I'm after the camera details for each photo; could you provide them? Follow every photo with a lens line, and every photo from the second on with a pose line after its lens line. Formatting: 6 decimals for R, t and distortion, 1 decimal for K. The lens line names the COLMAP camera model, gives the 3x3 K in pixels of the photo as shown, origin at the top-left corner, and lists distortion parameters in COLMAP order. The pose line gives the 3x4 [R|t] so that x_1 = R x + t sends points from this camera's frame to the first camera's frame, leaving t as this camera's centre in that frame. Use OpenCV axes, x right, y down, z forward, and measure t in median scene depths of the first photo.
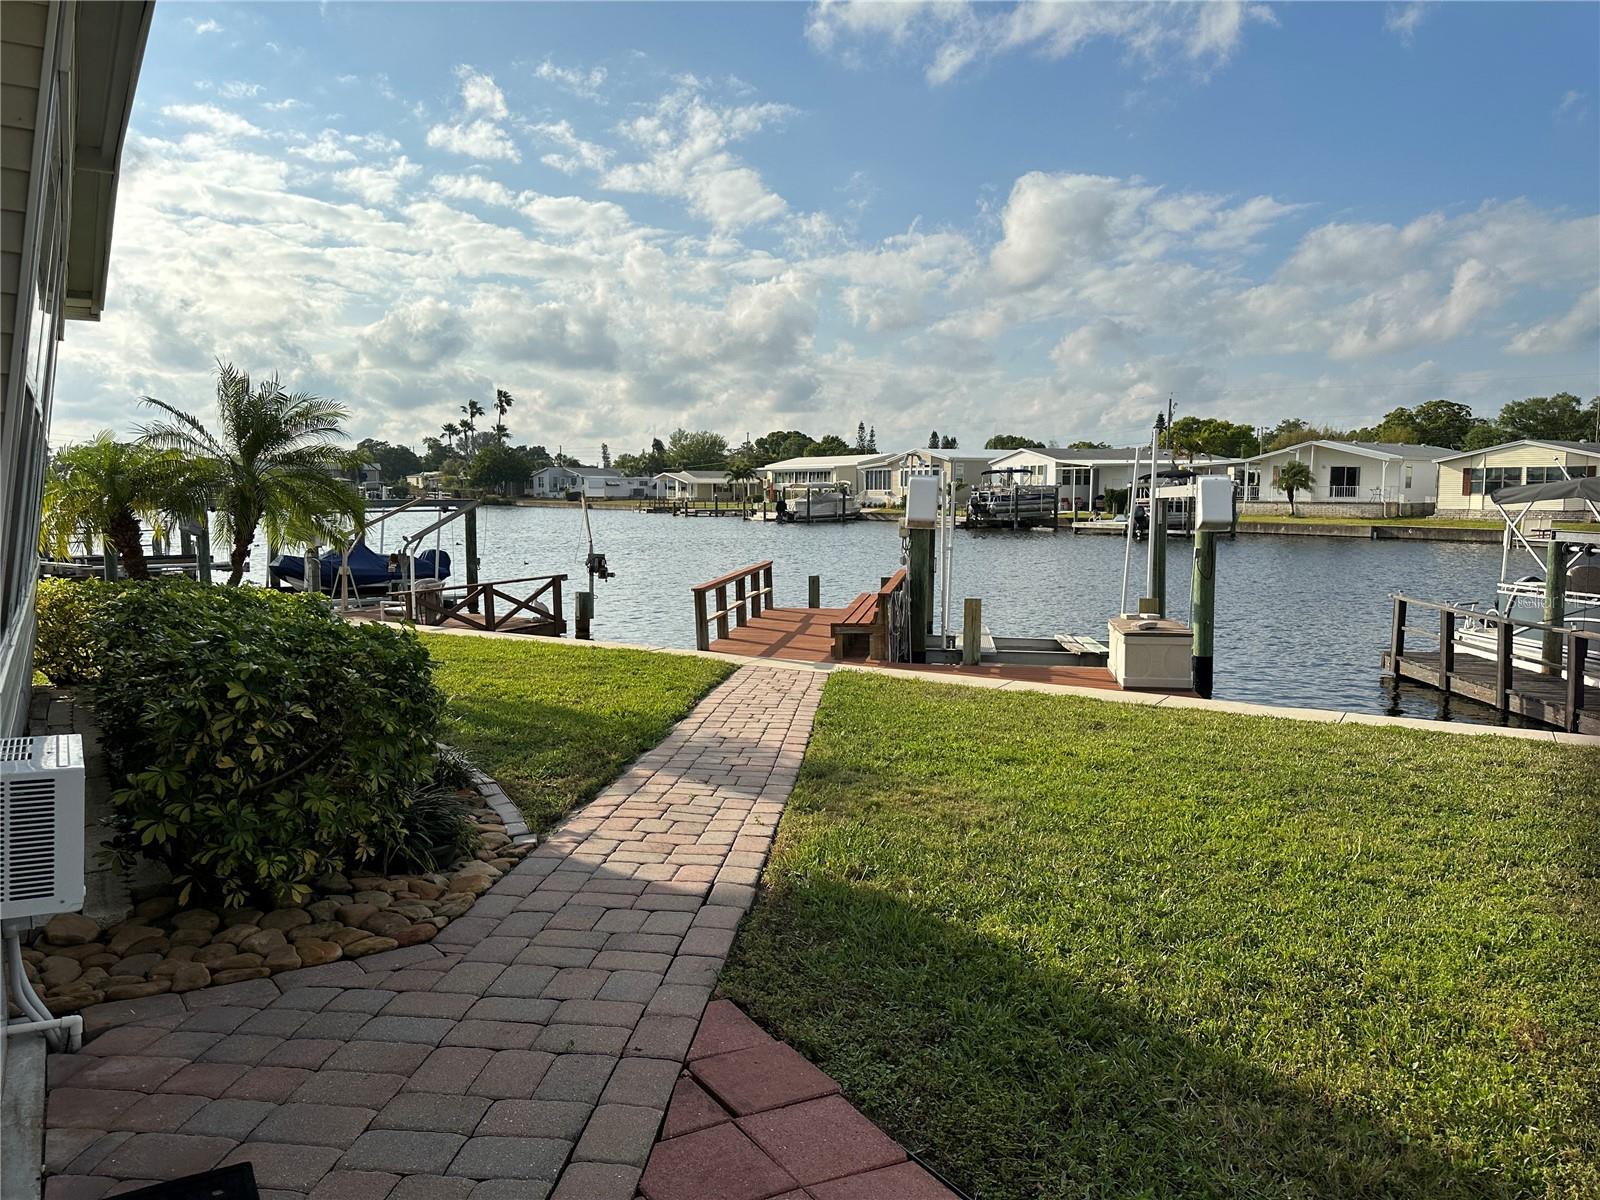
lens RADIAL K [[1114.4, 0, 798.6], [0, 1114.4, 613.6], [0, 0, 1]] dist [0.175301, -0.373540]
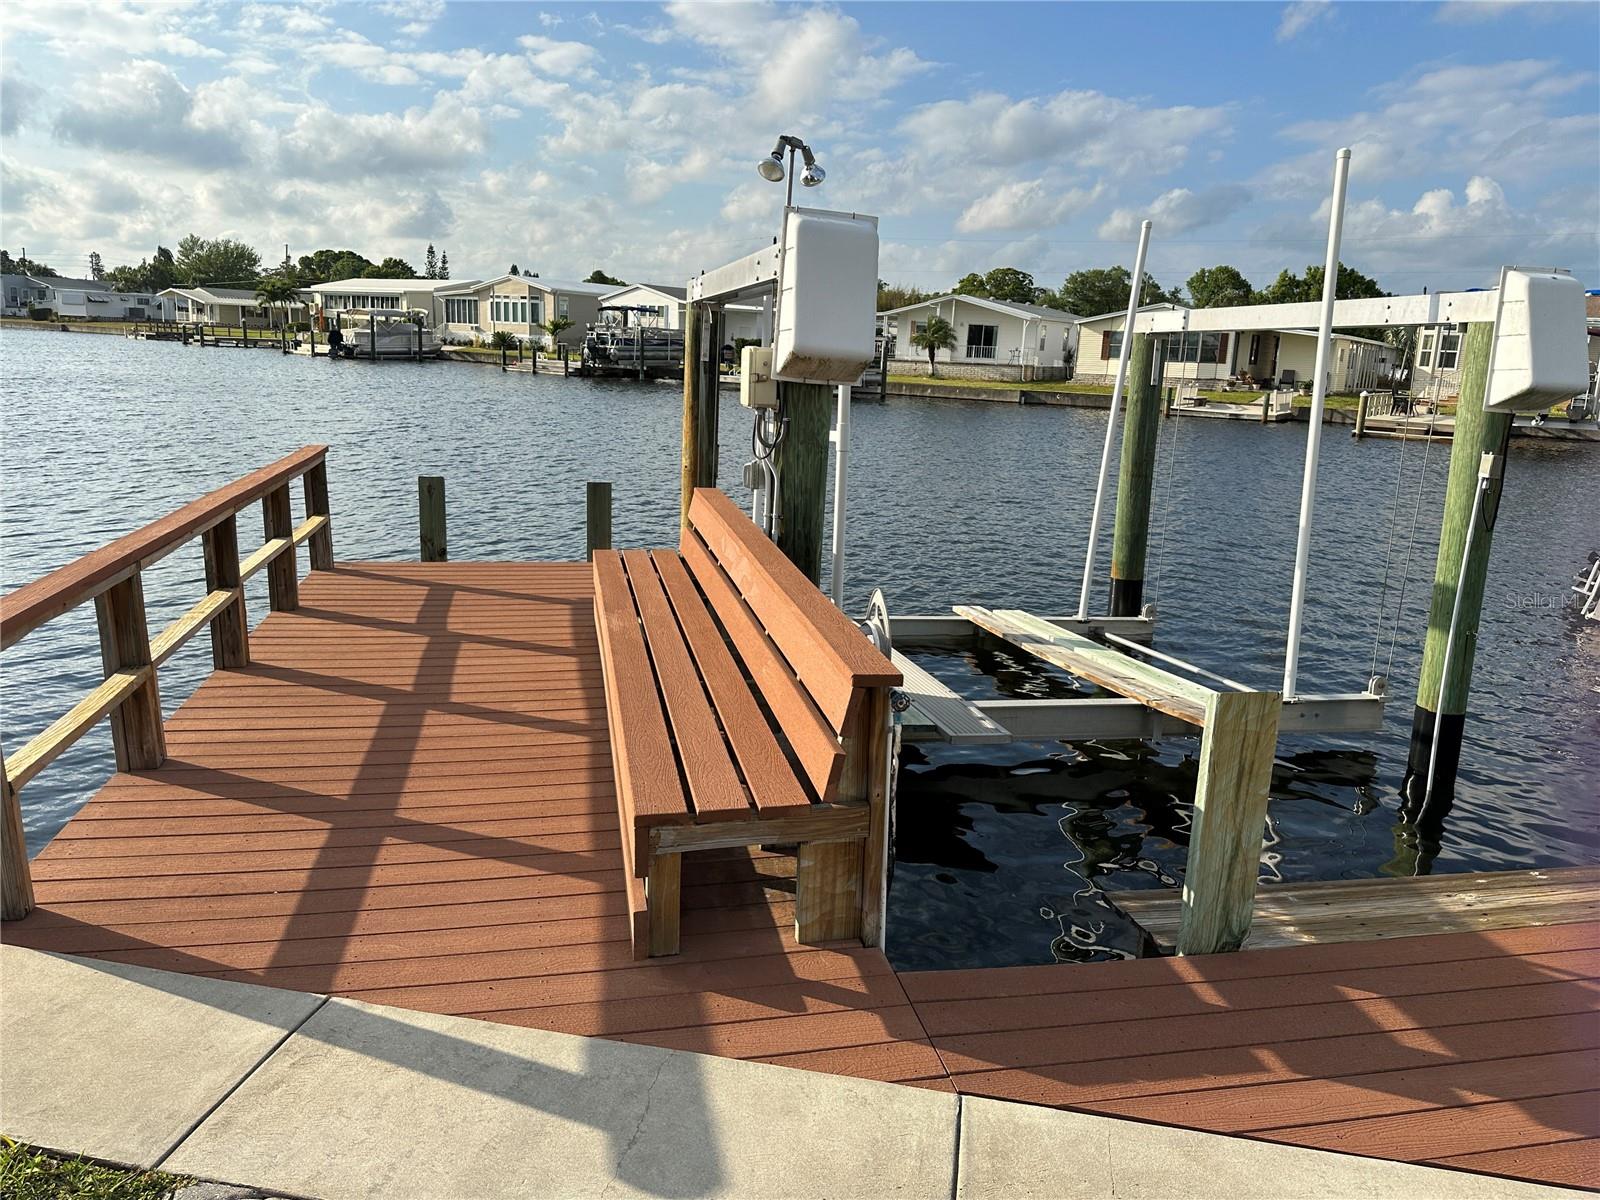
lens RADIAL K [[1122.6, 0, 797.8], [0, 1122.6, 611.2], [0, 0, 1]] dist [0.077395, -0.112585]
pose [[0.934069, -0.039126, 0.354941, -0.002659], [-0.006775, 0.991858, 0.127166, -0.009012], [-0.357027, -0.121187, 0.926199, 0.120115]]
